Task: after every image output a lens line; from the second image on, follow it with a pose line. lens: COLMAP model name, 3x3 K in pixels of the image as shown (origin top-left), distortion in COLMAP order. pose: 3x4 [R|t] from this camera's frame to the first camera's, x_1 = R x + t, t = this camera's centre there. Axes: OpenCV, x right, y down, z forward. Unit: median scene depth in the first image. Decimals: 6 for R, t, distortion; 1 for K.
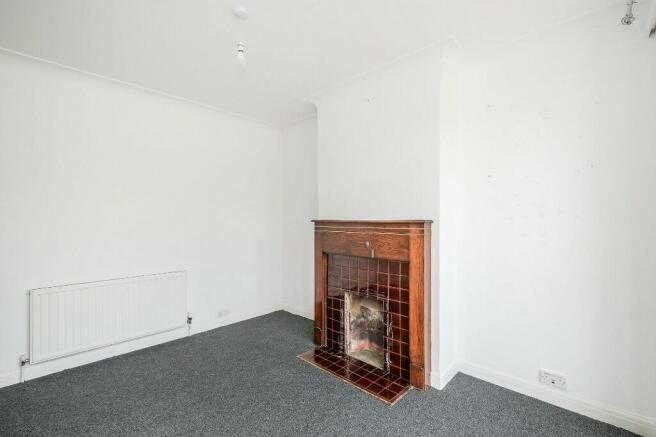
lens RADIAL K [[285.4, 0, 328.5], [0, 285.4, 216.4], [0, 0, 1]] dist [0.002925, -0.000104]
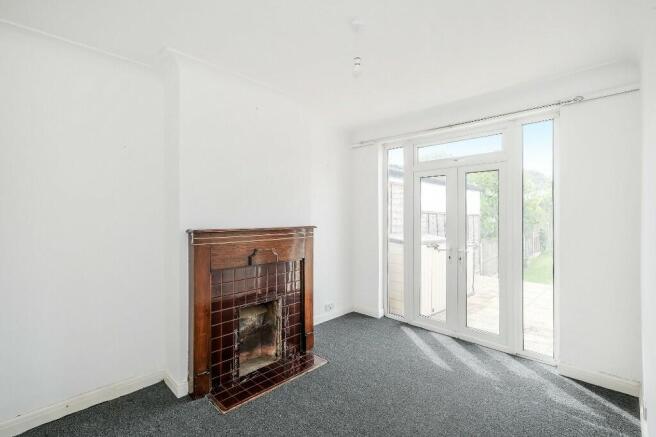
lens RADIAL K [[285.4, 0, 326.8], [0, 285.4, 217.9], [0, 0, 1]] dist [0.002925, -0.000104]
pose [[0.034212, 0.000992, 0.999414, -0.874988], [-0.007412, 0.999972, -0.000738, -0.023403], [-0.999387, -0.007382, 0.034219, 0.730572]]
